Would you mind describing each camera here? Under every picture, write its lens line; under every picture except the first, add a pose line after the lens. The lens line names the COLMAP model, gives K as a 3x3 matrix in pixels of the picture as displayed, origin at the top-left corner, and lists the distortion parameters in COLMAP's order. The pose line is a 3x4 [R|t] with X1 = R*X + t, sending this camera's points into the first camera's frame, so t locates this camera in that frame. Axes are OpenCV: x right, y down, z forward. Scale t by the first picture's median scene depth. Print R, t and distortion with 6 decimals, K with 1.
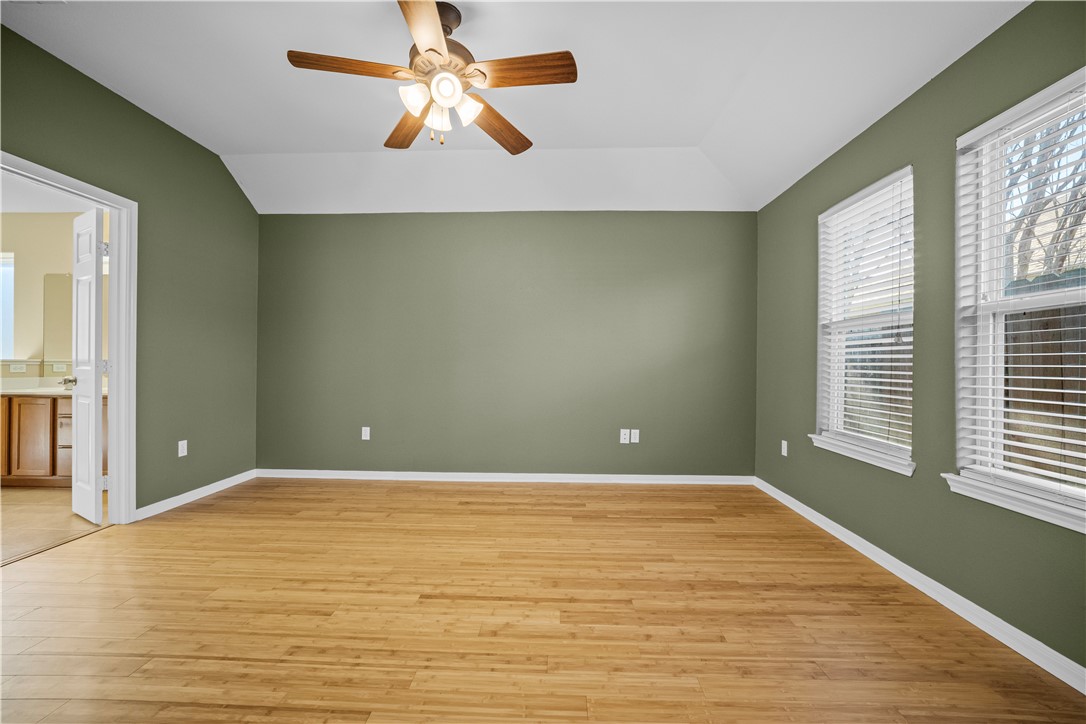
lens RADIAL K [[445.2, 0, 542.0], [0, 445.2, 365.8], [0, 0, 1]] dist [-0.021549, 0.004333]
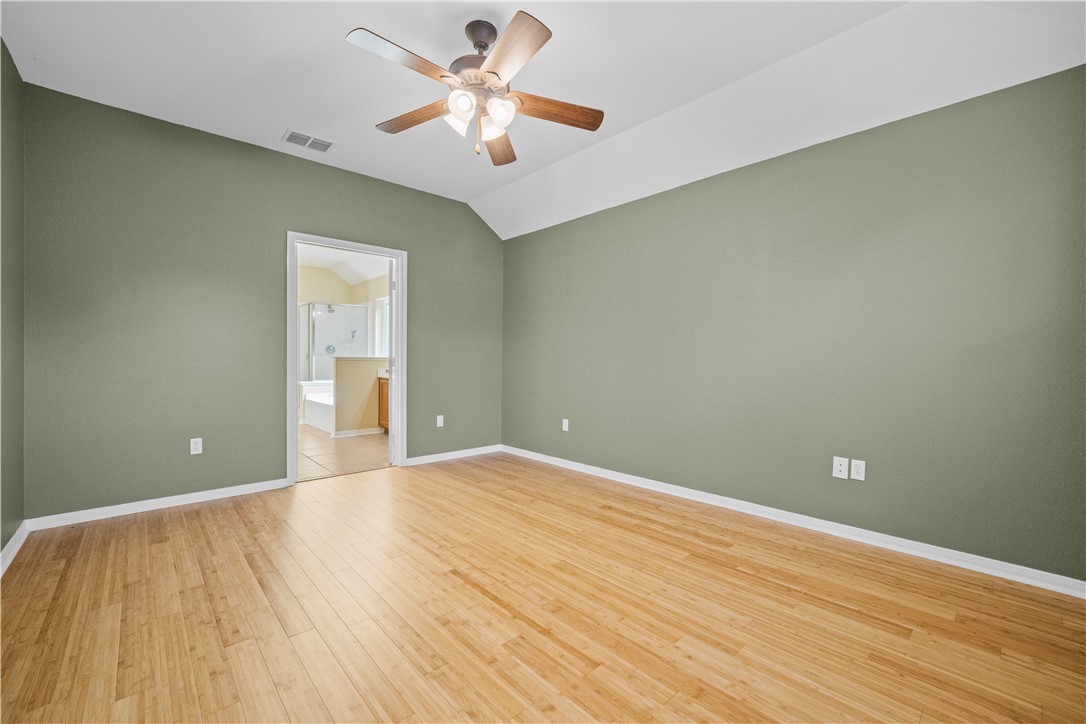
lens RADIAL K [[445.2, 0, 538.7], [0, 445.2, 366.7], [0, 0, 1]] dist [-0.021549, 0.004333]
pose [[0.699558, 0.011075, -0.714490, 0.478019], [-0.005314, 0.999933, 0.010296, -0.003168], [0.714556, -0.003407, 0.699570, 0.267422]]
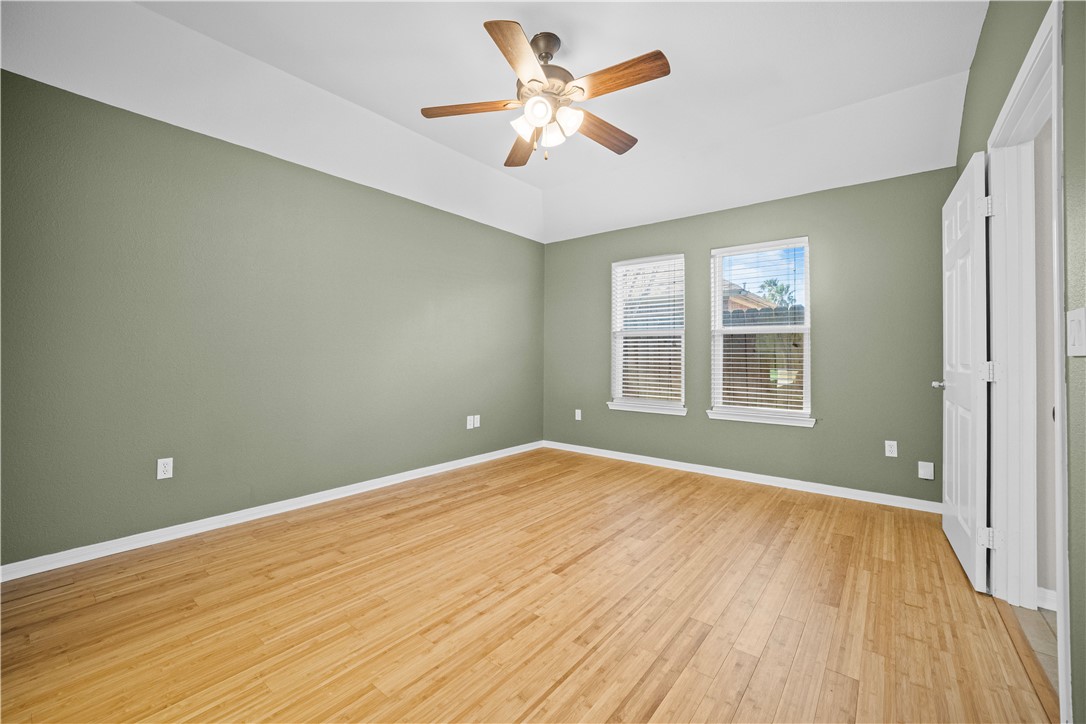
lens RADIAL K [[445.2, 0, 550.4], [0, 445.2, 353.8], [0, 0, 1]] dist [-0.021549, 0.004333]
pose [[0.584270, 0.001011, 0.811559, -0.830996], [0.003658, 0.999986, -0.003880, -0.010605], [-0.811551, 0.005236, 0.584258, 0.261347]]
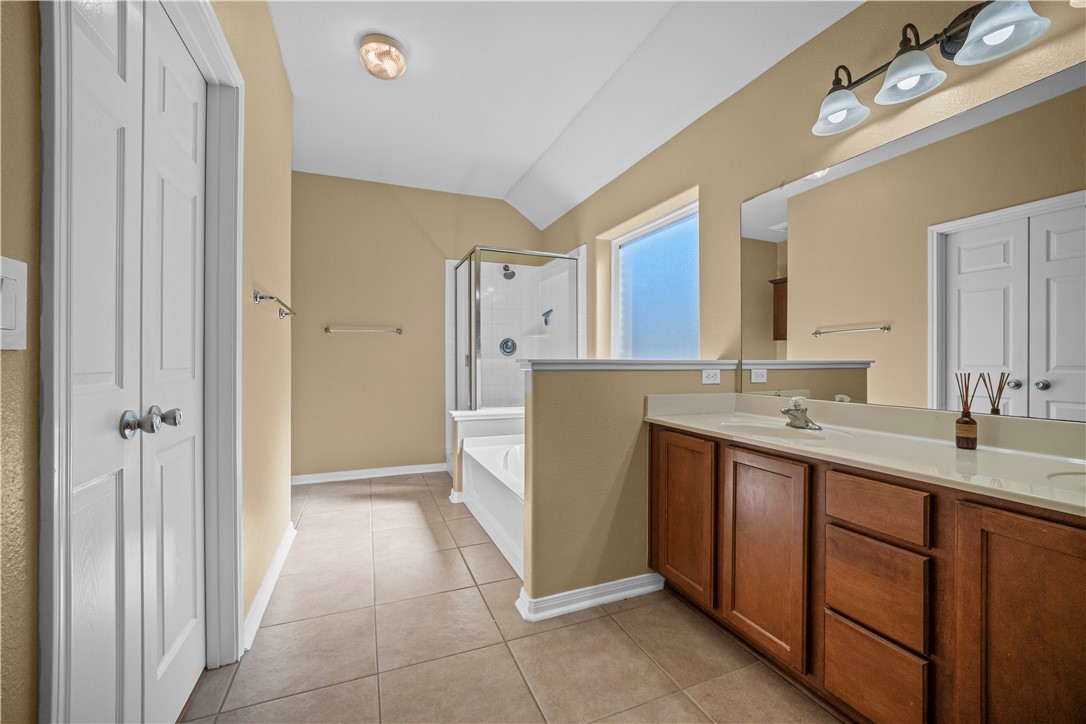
lens RADIAL K [[445.2, 0, 540.6], [0, 445.2, 363.6], [0, 0, 1]] dist [-0.021549, 0.004333]
pose [[0.408030, -0.001488, -0.912967, -1.076878], [0.005339, 0.999985, 0.000756, -0.018360], [0.912953, -0.005182, 0.408032, 0.788066]]
